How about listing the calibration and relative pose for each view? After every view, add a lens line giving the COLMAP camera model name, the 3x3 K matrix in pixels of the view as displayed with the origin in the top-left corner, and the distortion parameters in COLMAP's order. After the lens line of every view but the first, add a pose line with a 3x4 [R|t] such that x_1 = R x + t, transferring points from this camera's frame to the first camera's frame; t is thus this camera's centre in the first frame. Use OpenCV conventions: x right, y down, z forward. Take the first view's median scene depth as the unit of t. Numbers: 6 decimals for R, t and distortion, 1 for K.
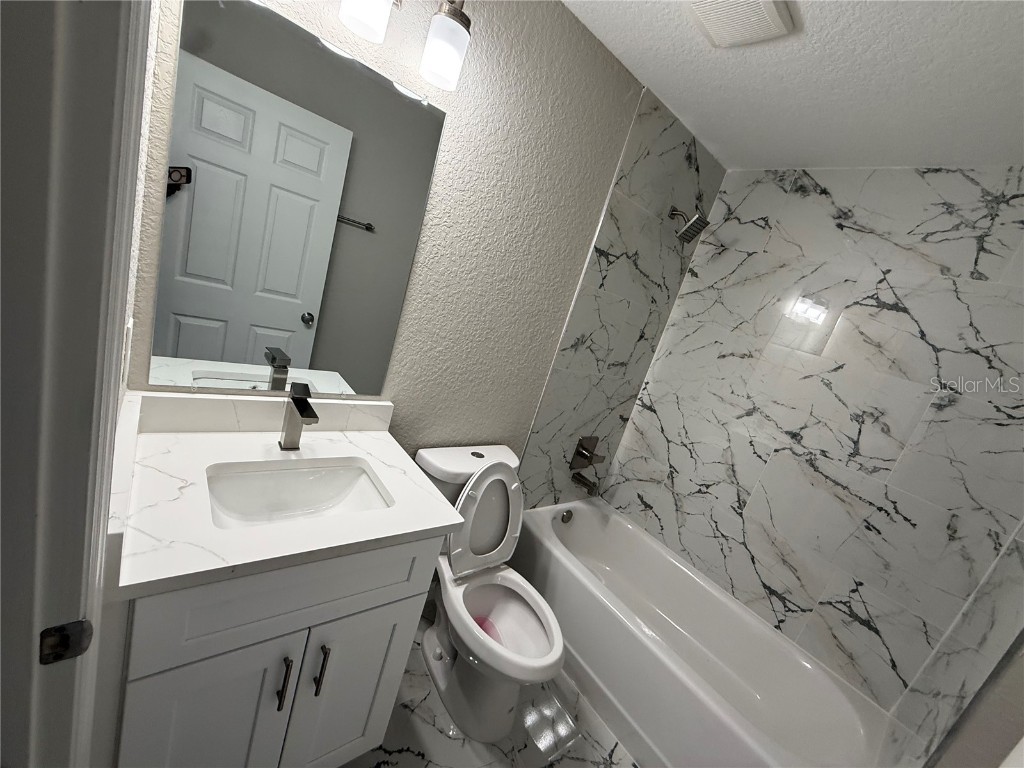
lens RADIAL K [[407.1, 0, 511.7], [0, 407.1, 381.8], [0, 0, 1]] dist [0.001317, -0.000072]
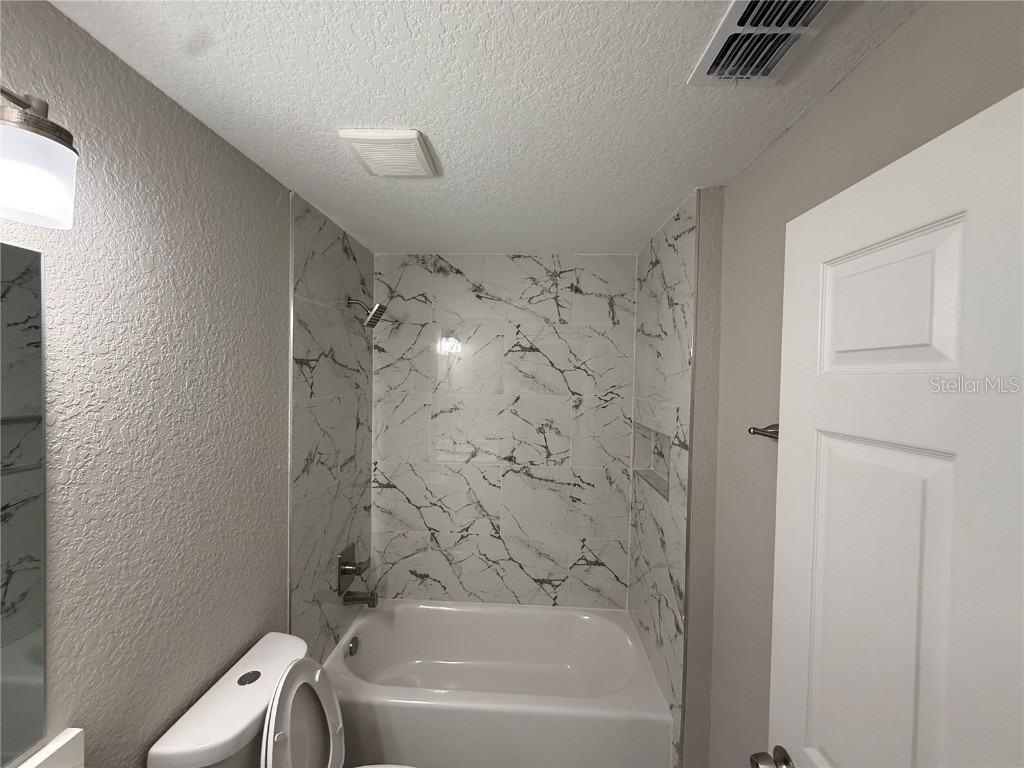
lens RADIAL K [[407.1, 0, 508.2], [0, 407.1, 384.4], [0, 0, 1]] dist [0.001317, -0.000072]
pose [[0.641741, -0.294234, 0.708233, -0.135457], [0.349137, 0.934317, 0.071802, -0.178843], [-0.682841, 0.201192, 0.702318, 0.077376]]
